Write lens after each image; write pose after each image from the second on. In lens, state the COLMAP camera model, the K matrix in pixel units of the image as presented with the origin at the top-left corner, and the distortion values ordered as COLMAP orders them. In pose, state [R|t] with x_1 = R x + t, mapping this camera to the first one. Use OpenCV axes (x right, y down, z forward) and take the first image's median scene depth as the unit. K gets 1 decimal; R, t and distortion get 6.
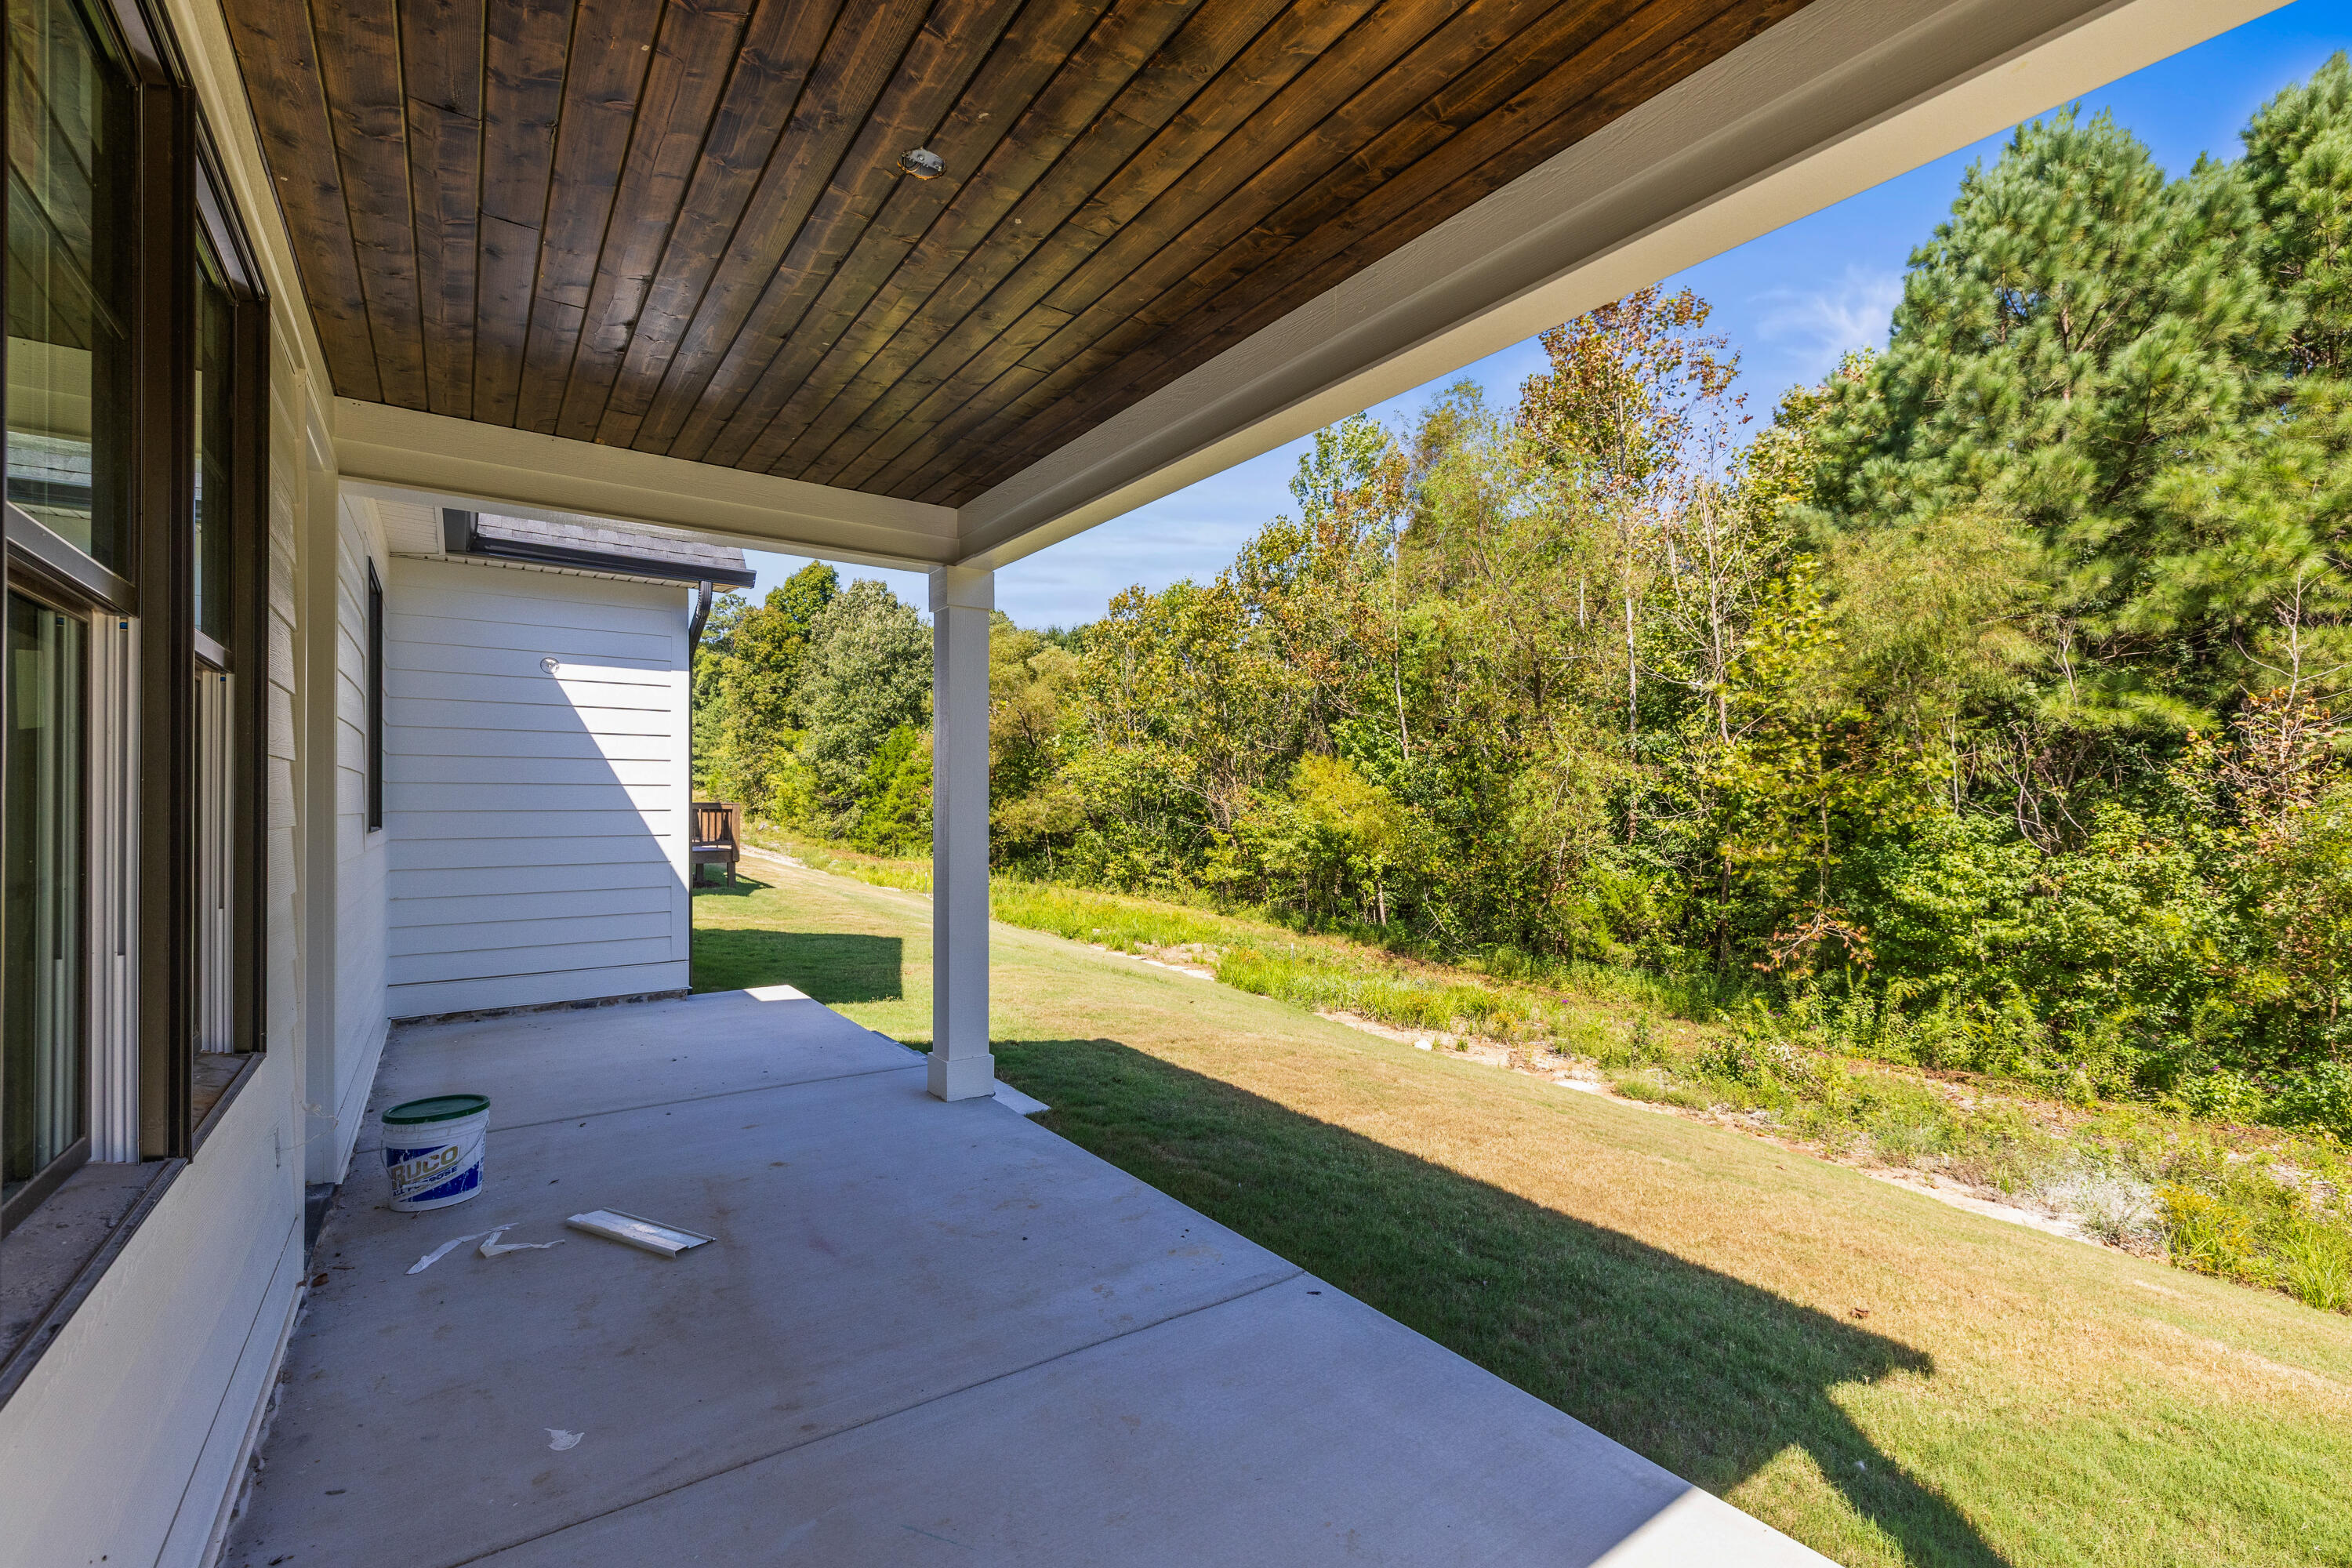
lens RADIAL K [[1014.0, 0, 1174.3], [0, 1014.0, 801.6], [0, 0, 1]] dist [0.001332, -0.000029]
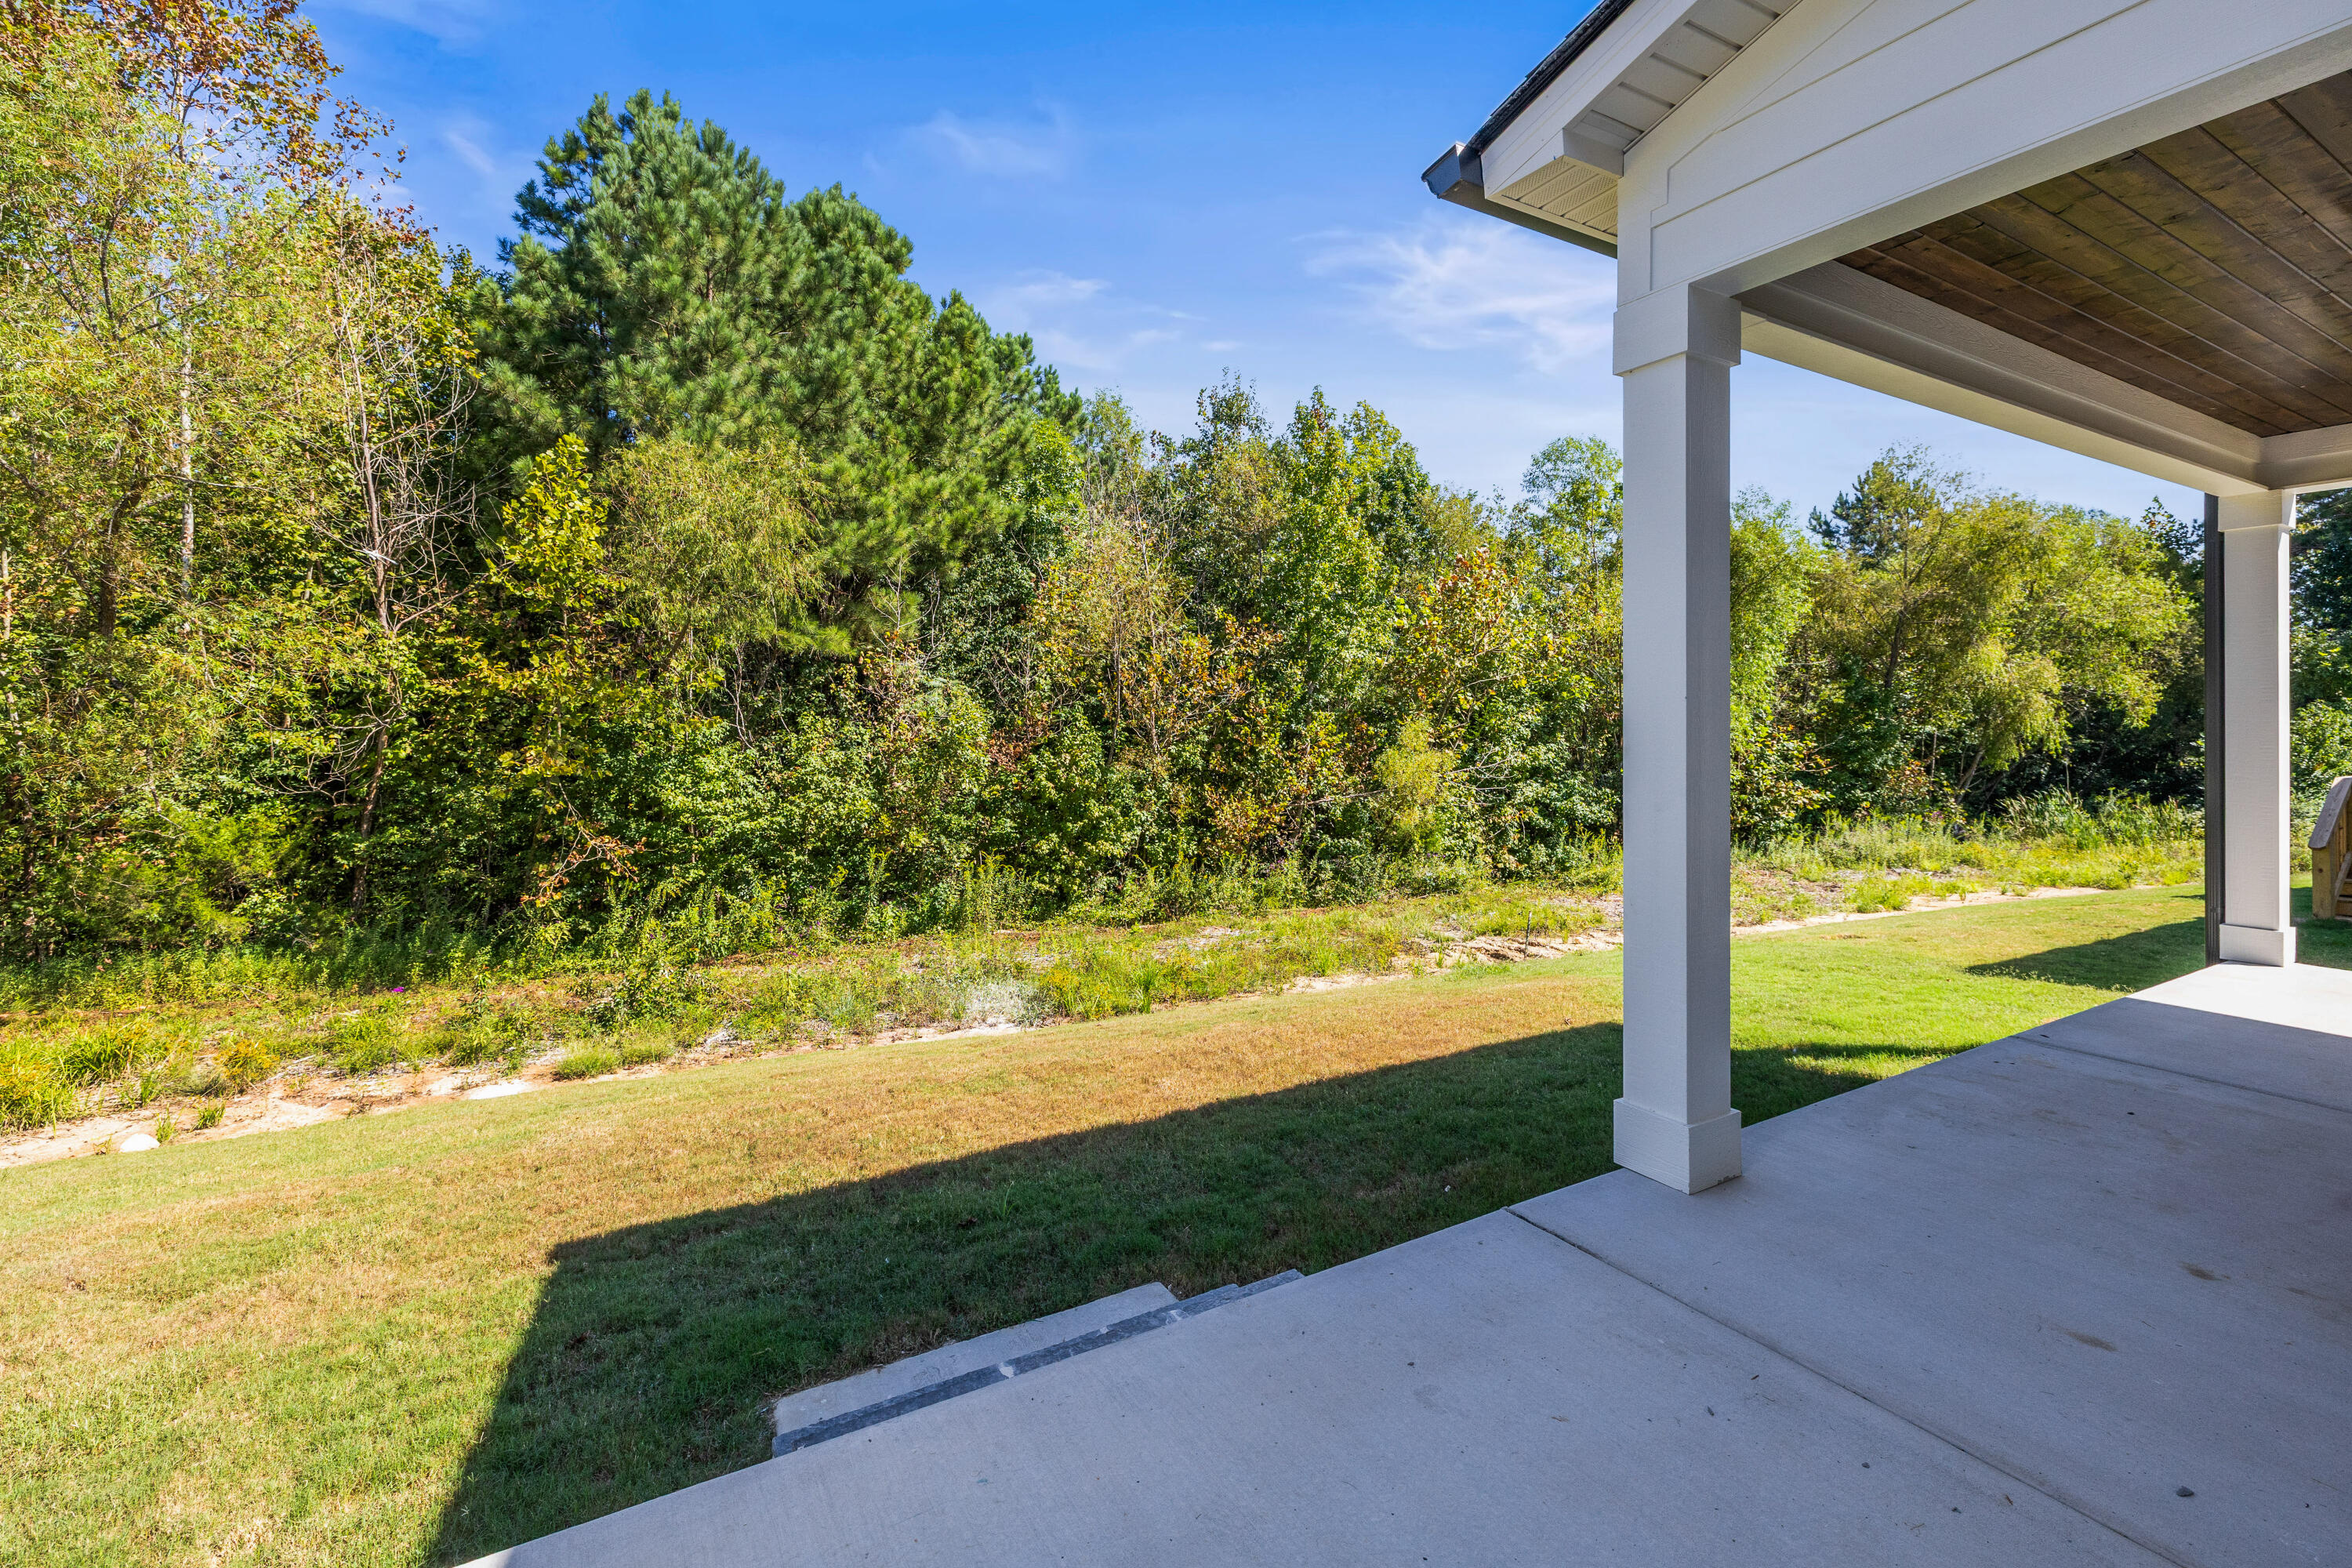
lens RADIAL K [[1014.0, 0, 1192.5], [0, 1014.0, 713.9], [0, 0, 1]] dist [0.001332, -0.000029]
pose [[0.098258, 0.000795, 0.995161, -0.311433], [-0.003752, 0.999993, -0.000428, 0.004293], [-0.995154, -0.003692, 0.098260, 0.451371]]
